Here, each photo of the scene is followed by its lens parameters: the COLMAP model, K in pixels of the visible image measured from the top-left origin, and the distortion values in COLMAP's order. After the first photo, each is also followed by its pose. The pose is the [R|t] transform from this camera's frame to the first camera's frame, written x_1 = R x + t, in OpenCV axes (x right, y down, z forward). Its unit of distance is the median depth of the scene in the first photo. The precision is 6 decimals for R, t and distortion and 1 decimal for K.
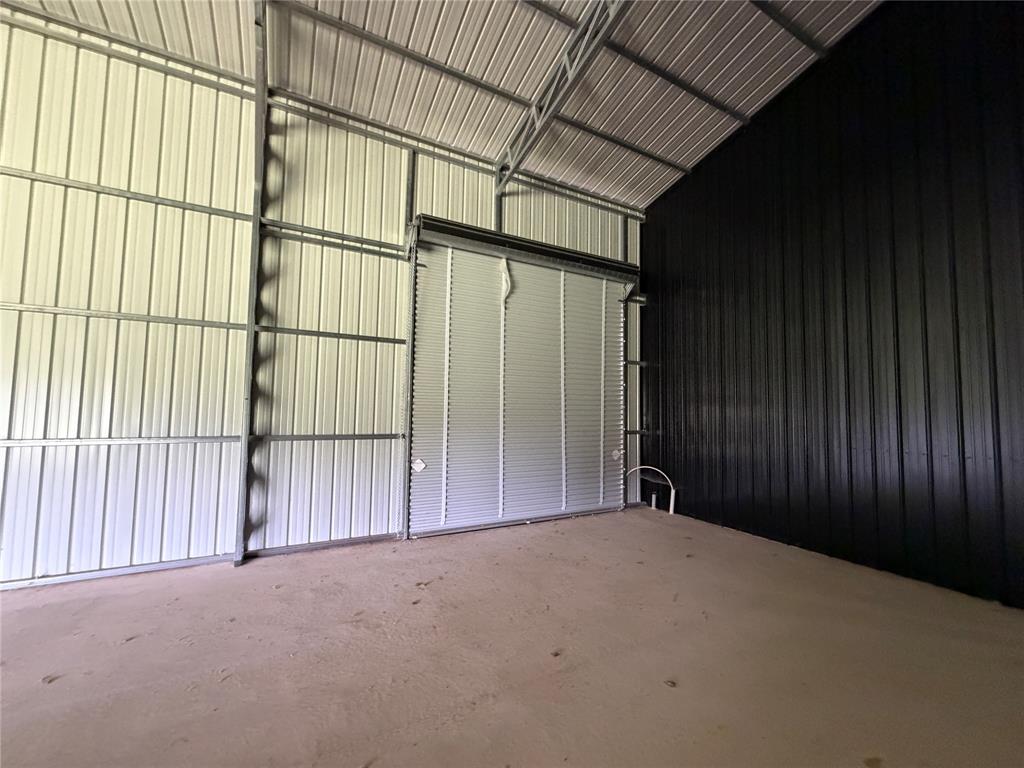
lens RADIAL K [[417.5, 0, 509.8], [0, 417.5, 383.6], [0, 0, 1]] dist [-0.000926, -0.000241]
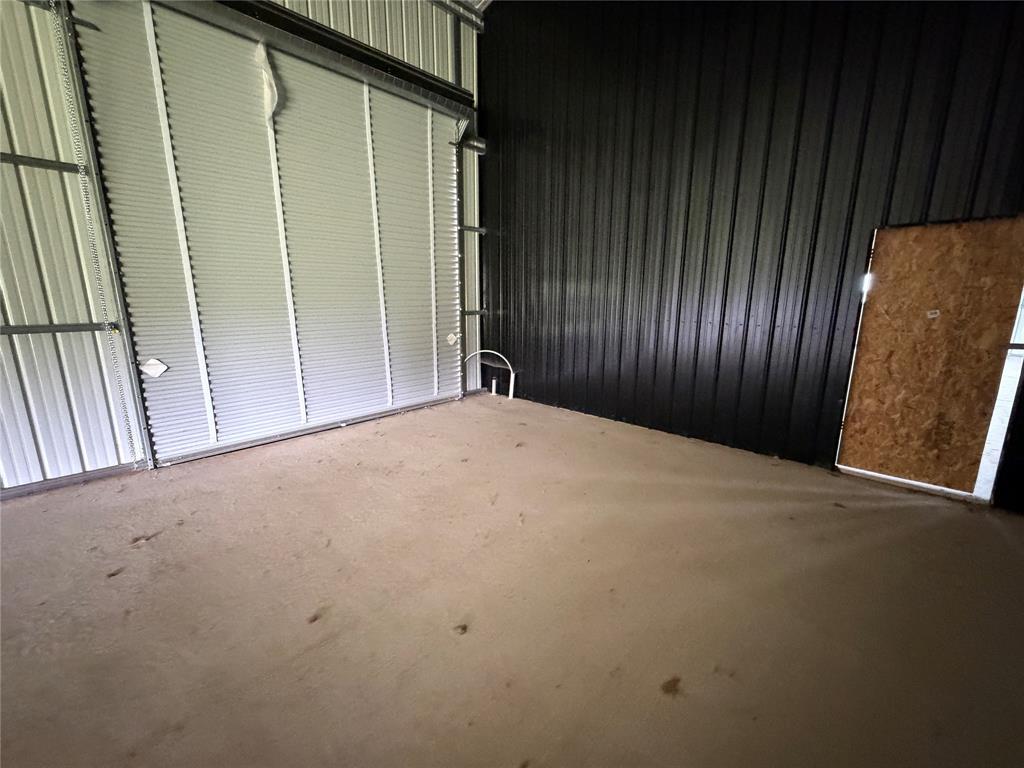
lens RADIAL K [[417.5, 0, 509.8], [0, 417.5, 383.6], [0, 0, 1]] dist [-0.000926, -0.000241]
pose [[0.950996, -0.076843, 0.299503, 0.102591], [-0.006643, 0.963326, 0.268250, 0.025130], [-0.309133, -0.257095, 0.915609, 0.140605]]
